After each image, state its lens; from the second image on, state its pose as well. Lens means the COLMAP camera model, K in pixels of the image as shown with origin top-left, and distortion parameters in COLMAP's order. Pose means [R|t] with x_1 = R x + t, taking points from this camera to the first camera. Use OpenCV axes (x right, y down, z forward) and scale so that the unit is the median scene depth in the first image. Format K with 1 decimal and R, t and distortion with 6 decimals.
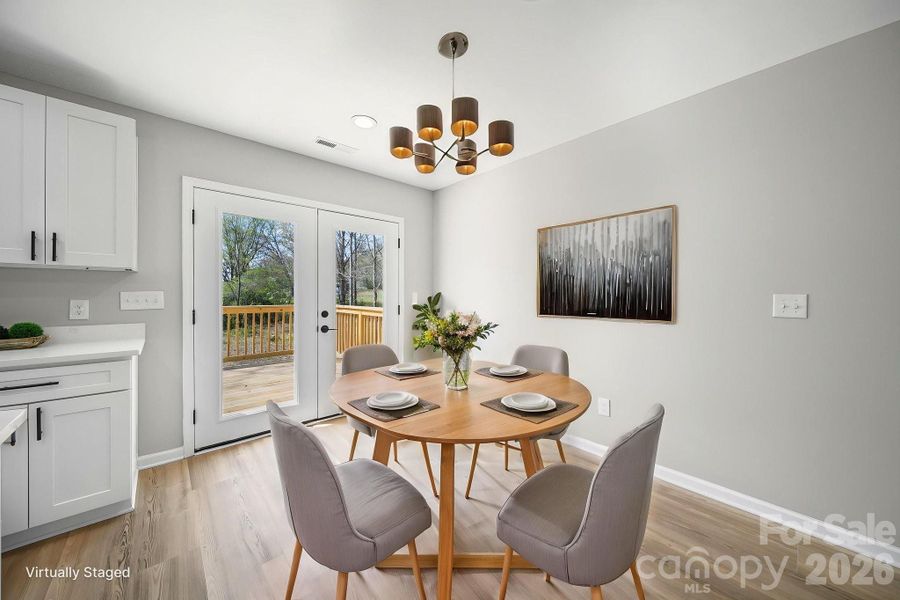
lens RADIAL K [[319.2, 0, 455.3], [0, 319.2, 296.5], [0, 0, 1]] dist [-0.000420, -0.000104]
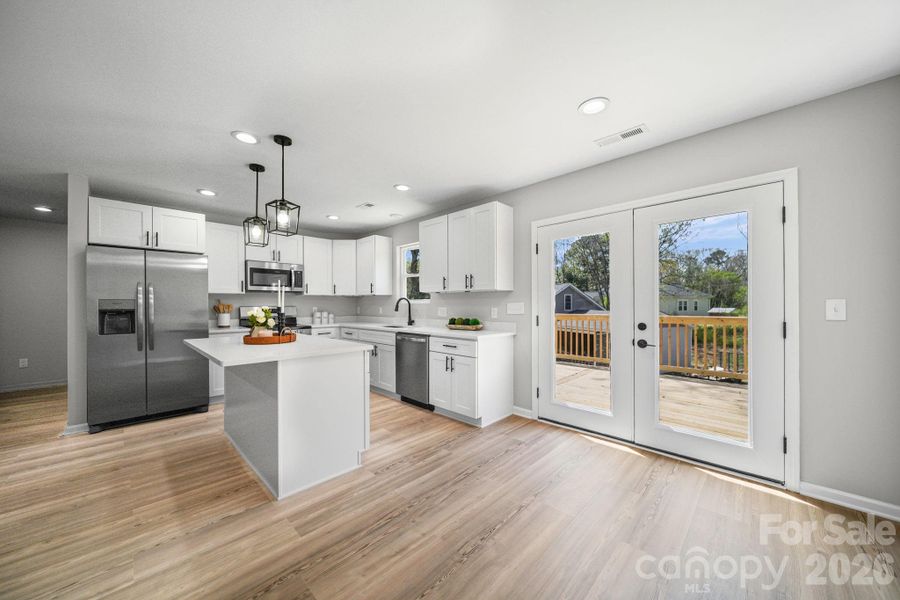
lens RADIAL K [[322.2, 0, 452.0], [0, 322.2, 304.2], [0, 0, 1]] dist [0.000068, -0.000078]
pose [[0.054995, -0.002748, -0.998483, 0.608592], [-0.001838, 0.999994, -0.002853, -0.003287], [0.998485, 0.001992, 0.054989, 0.599630]]
